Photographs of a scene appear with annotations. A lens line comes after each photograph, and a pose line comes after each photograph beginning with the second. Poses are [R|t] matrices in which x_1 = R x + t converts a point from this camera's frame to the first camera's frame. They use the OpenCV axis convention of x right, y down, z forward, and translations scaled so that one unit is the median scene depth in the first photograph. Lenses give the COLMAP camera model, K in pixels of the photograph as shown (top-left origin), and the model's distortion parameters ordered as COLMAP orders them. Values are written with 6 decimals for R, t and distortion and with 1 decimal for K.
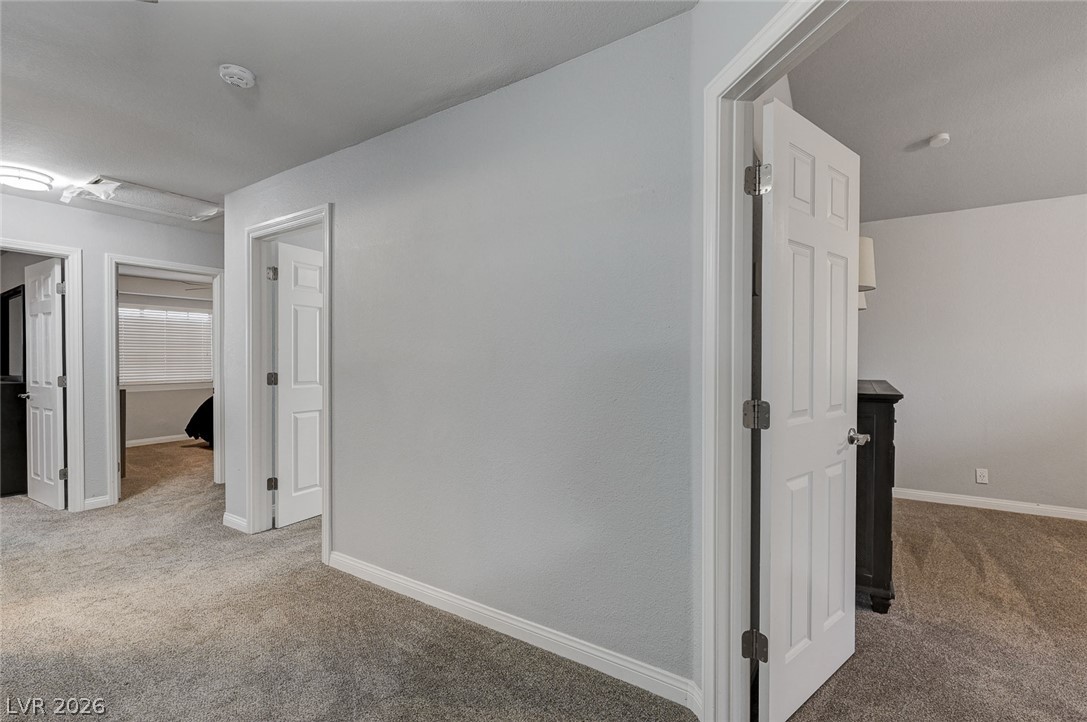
lens RADIAL K [[486.2, 0, 544.8], [0, 486.2, 362.0], [0, 0, 1]] dist [0.001272, -0.000314]
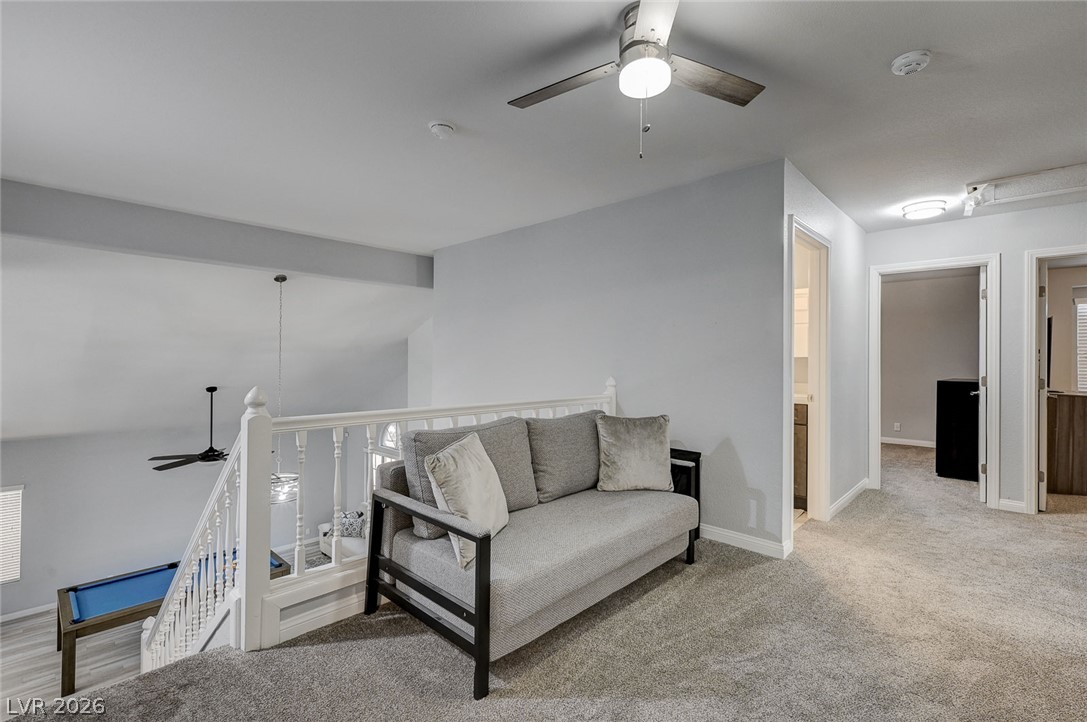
lens RADIAL K [[486.2, 0, 543.7], [0, 486.2, 361.5], [0, 0, 1]] dist [0.001272, -0.000314]
pose [[-0.187730, 0.002039, -0.982219, 0.286826], [-0.009042, 0.999952, 0.003804, 0.000980], [0.982179, 0.009595, -0.187703, 0.310265]]
